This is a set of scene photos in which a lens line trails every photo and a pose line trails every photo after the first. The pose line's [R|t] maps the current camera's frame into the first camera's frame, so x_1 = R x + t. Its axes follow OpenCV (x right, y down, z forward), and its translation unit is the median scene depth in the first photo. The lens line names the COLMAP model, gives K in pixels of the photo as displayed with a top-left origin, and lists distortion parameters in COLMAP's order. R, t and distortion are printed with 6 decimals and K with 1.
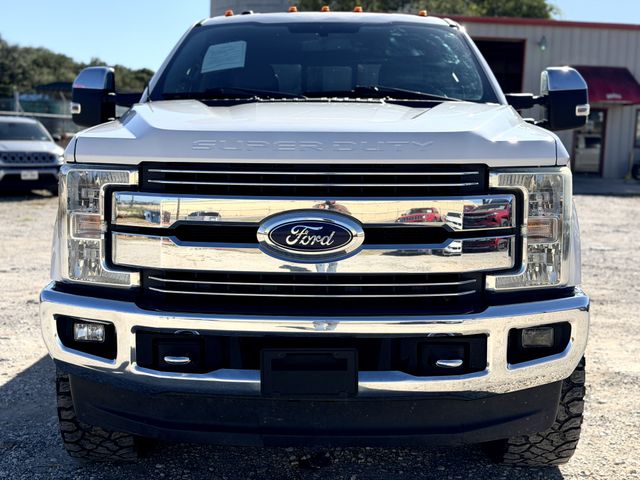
lens RADIAL K [[875.6, 0, 320.0], [0, 875.6, 240.0], [0, 0, 1]] dist [0.121624, -0.015628]
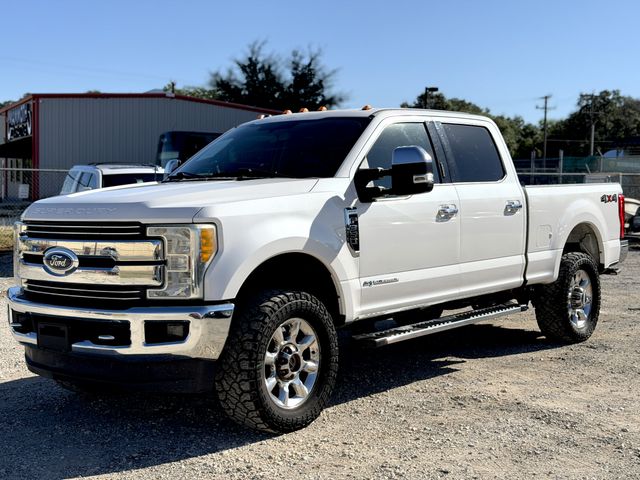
lens RADIAL K [[903.9, 0, 320.0], [0, 903.9, 240.0], [0, 0, 1]] dist [0.081127, -0.015512]
pose [[0.791282, 0.011368, -0.611346, 1.493920], [-0.050088, 0.997672, -0.046278, 0.011373], [0.609396, 0.067241, 0.790009, -0.152567]]
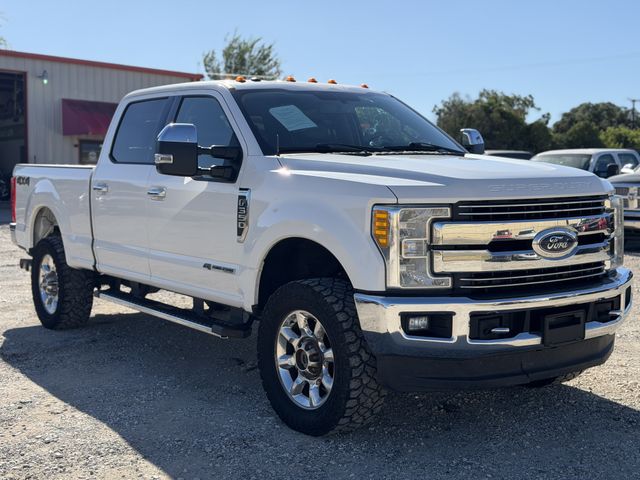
lens RADIAL K [[903.9, 0, 320.0], [0, 903.9, 240.0], [0, 0, 1]] dist [0.081127, -0.015512]
pose [[0.808601, -0.058732, 0.585418, -1.272949], [0.079825, 0.996756, -0.010258, -0.026373], [-0.582917, 0.055026, 0.810666, -0.089894]]
